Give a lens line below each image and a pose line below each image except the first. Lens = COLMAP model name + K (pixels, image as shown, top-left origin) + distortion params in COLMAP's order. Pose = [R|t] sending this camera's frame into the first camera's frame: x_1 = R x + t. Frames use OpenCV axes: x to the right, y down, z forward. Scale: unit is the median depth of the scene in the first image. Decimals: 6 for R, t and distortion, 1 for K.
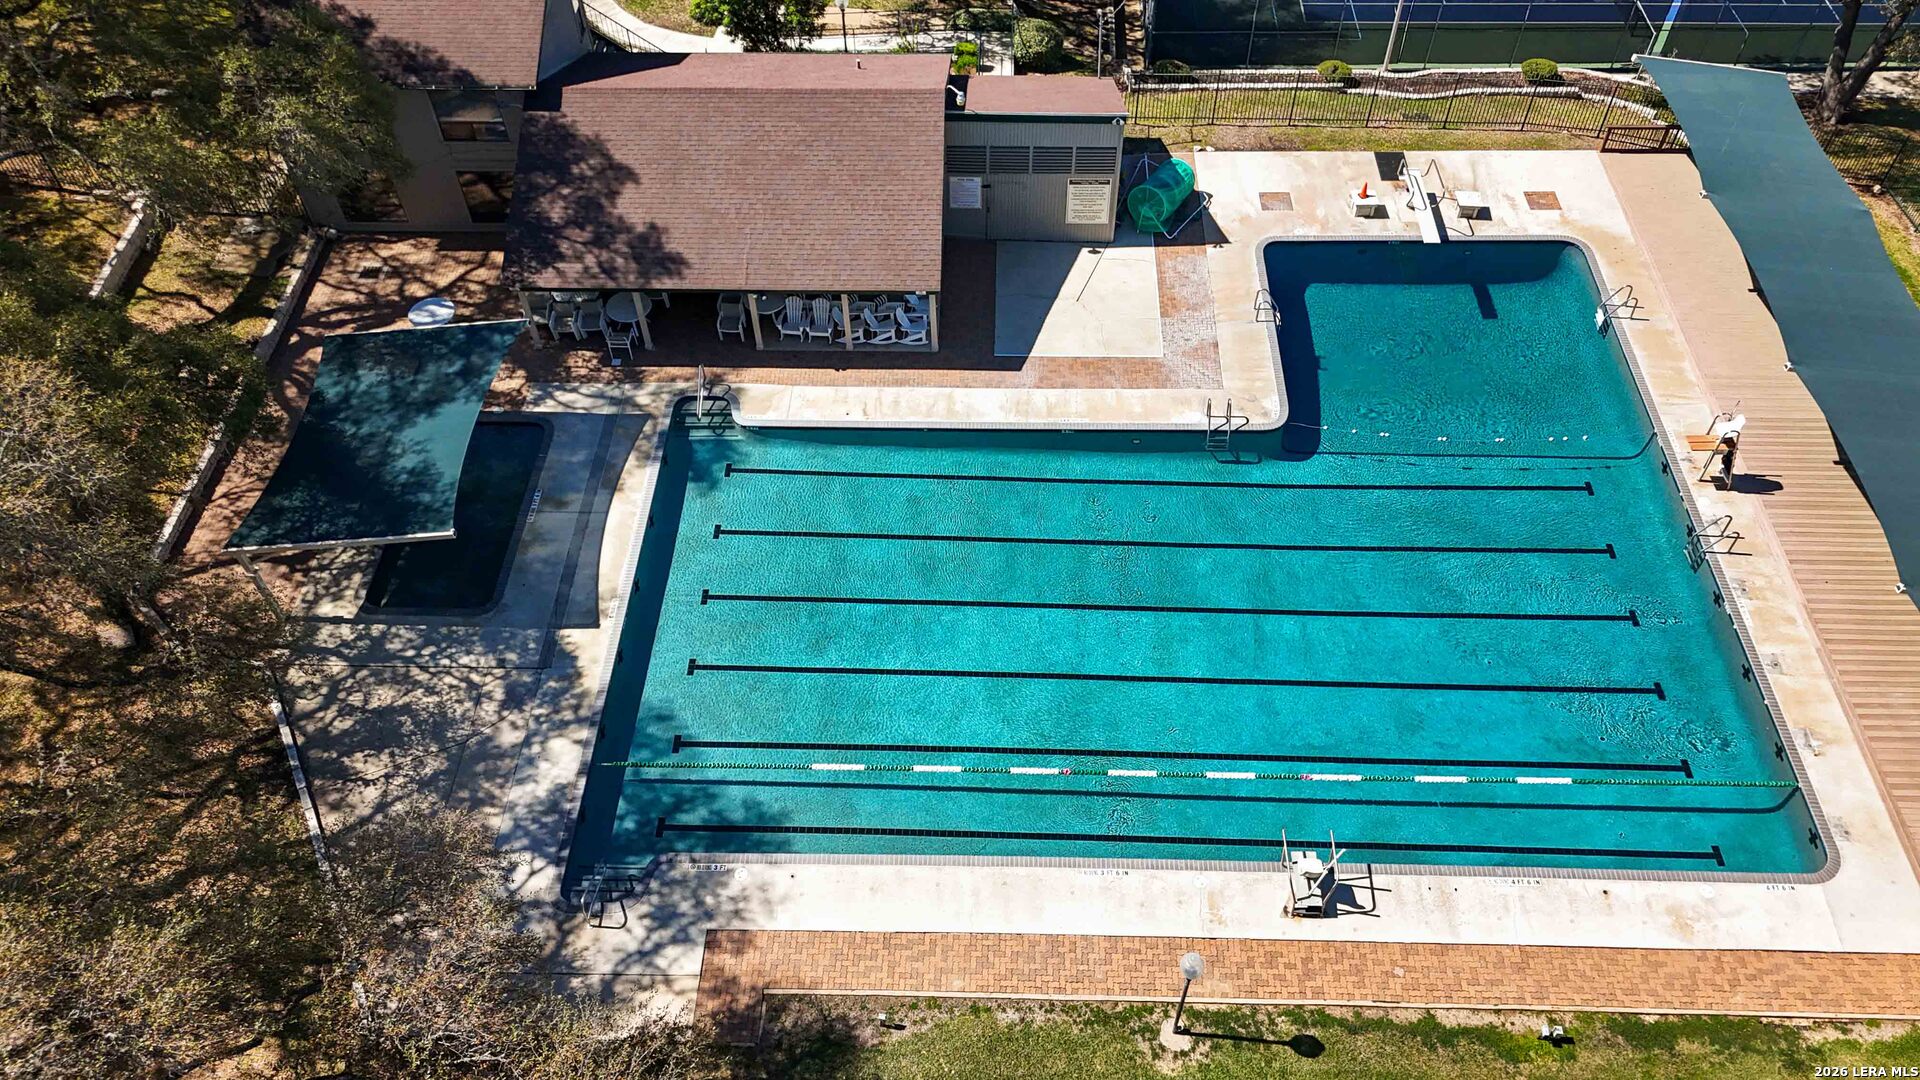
lens RADIAL K [[1395.3, 0, 971.9], [0, 1395.3, 548.5], [0, 0, 1]] dist [0.074694, -0.072977]
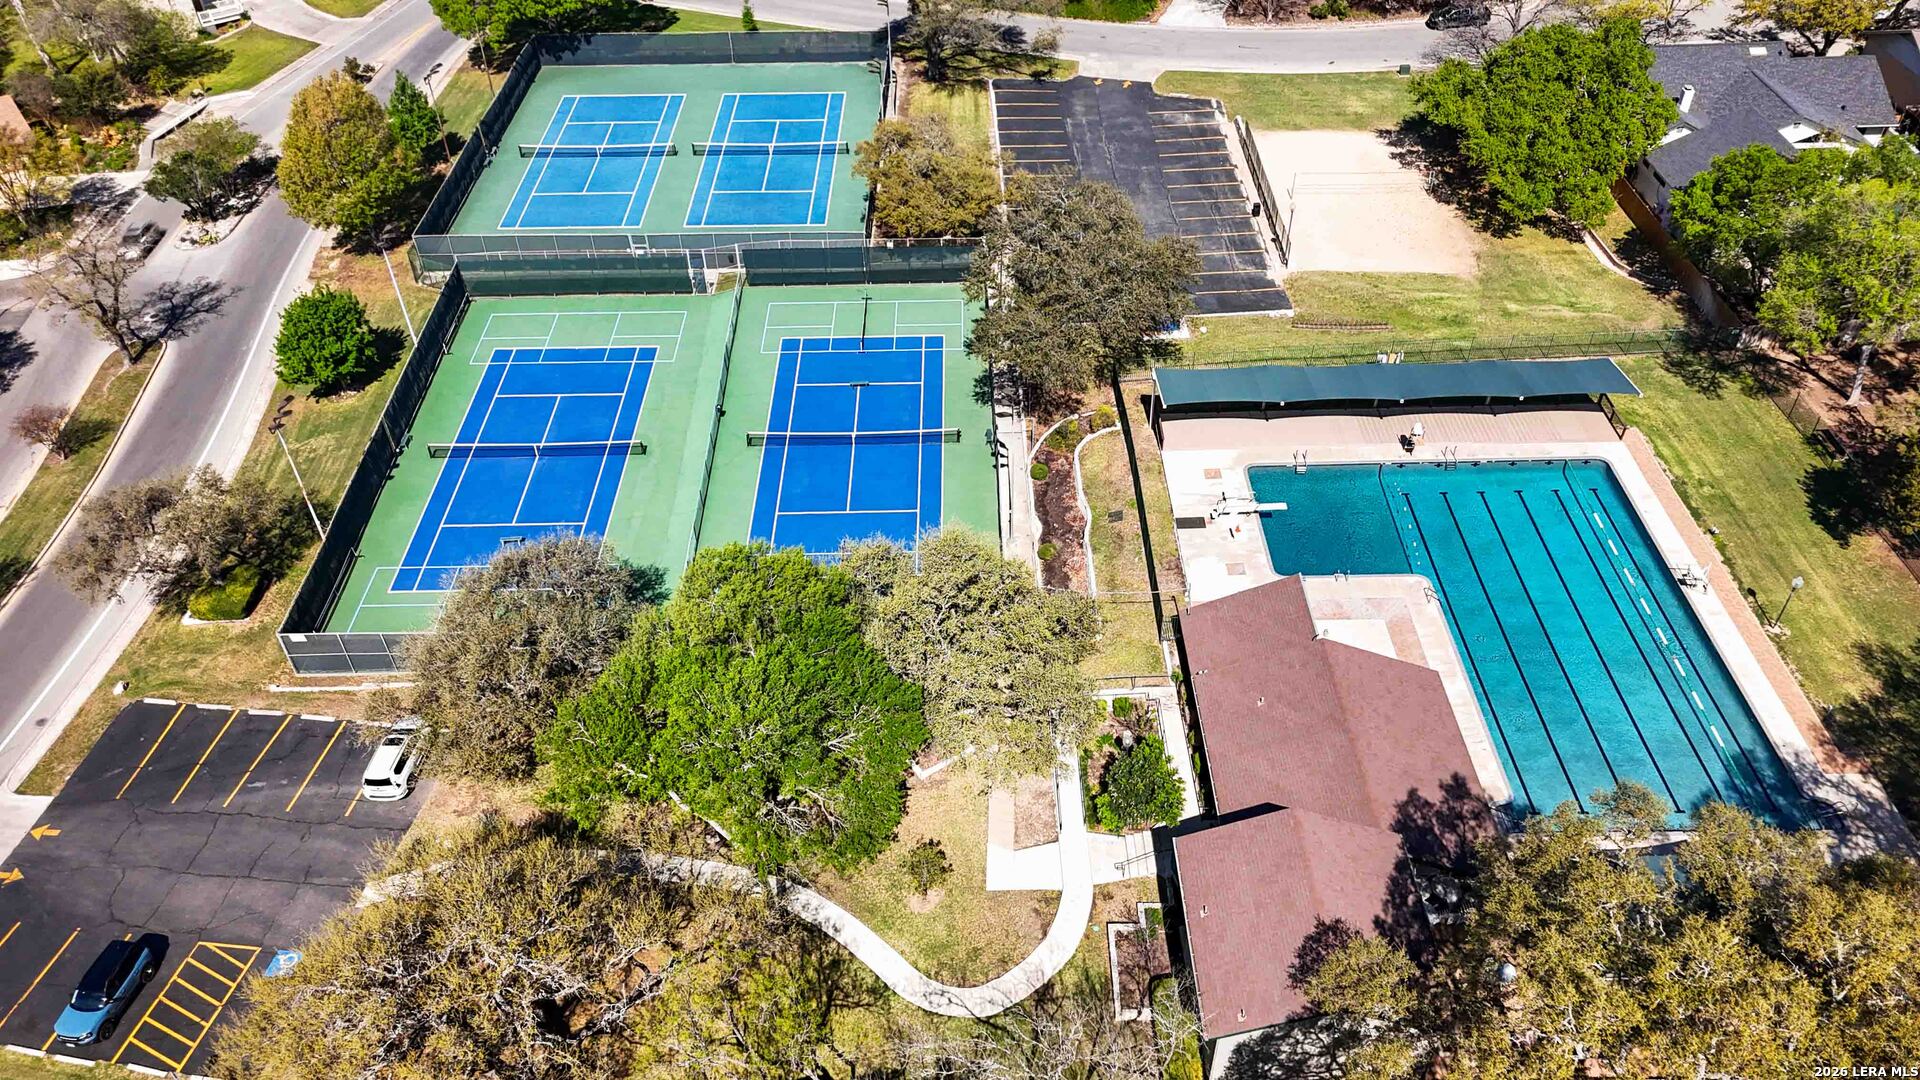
lens RADIAL K [[1395.3, 0, 967.9], [0, 1395.3, 558.8], [0, 0, 1]] dist [0.074694, -0.072977]
pose [[-0.037739, -0.664366, 0.746454, -1.348120], [0.776711, 0.450483, 0.440212, -1.631571], [-0.628726, 0.596391, 0.499020, 0.444081]]
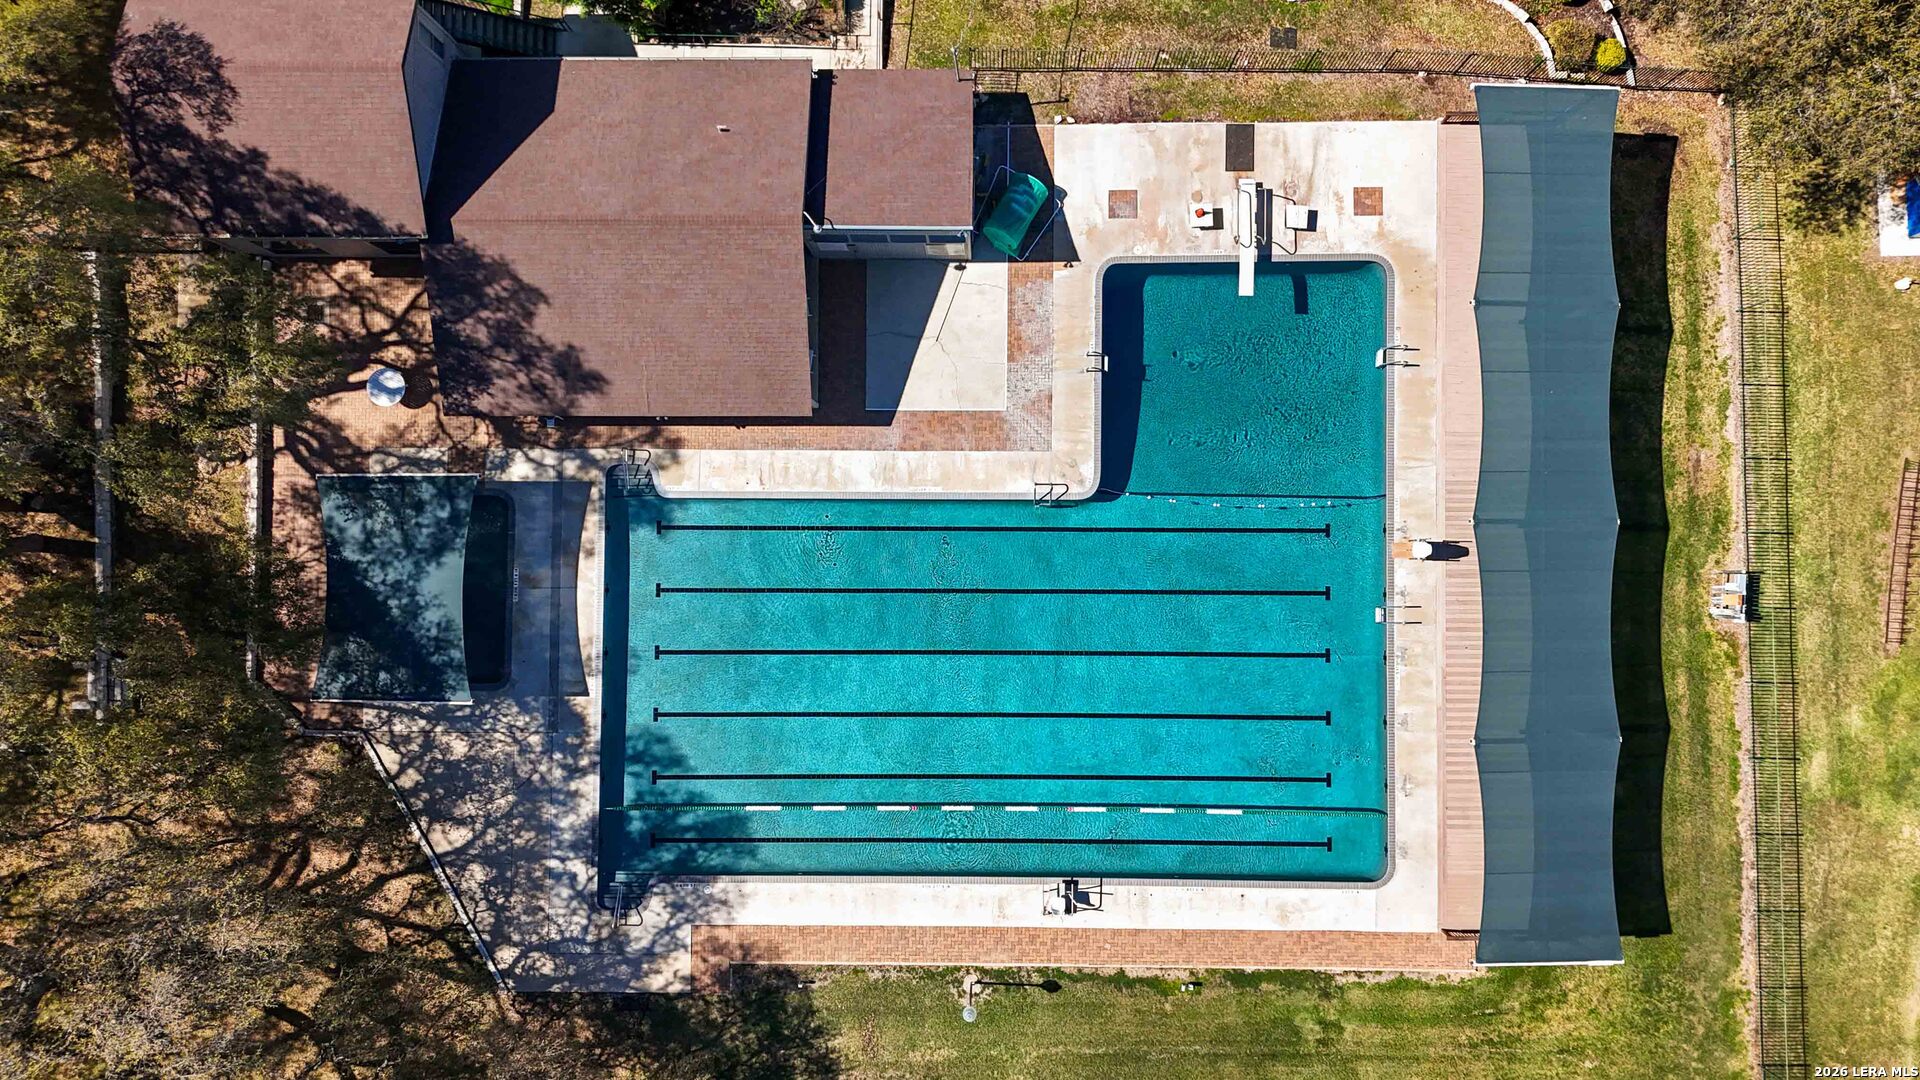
lens RADIAL K [[1395.3, 0, 969.5], [0, 1395.3, 542.7], [0, 0, 1]] dist [0.074694, -0.072977]
pose [[0.999807, -0.016194, -0.011164, 0.136208], [0.019633, 0.787197, 0.616389, -0.916777], [-0.001193, -0.616489, 0.787362, -0.015202]]
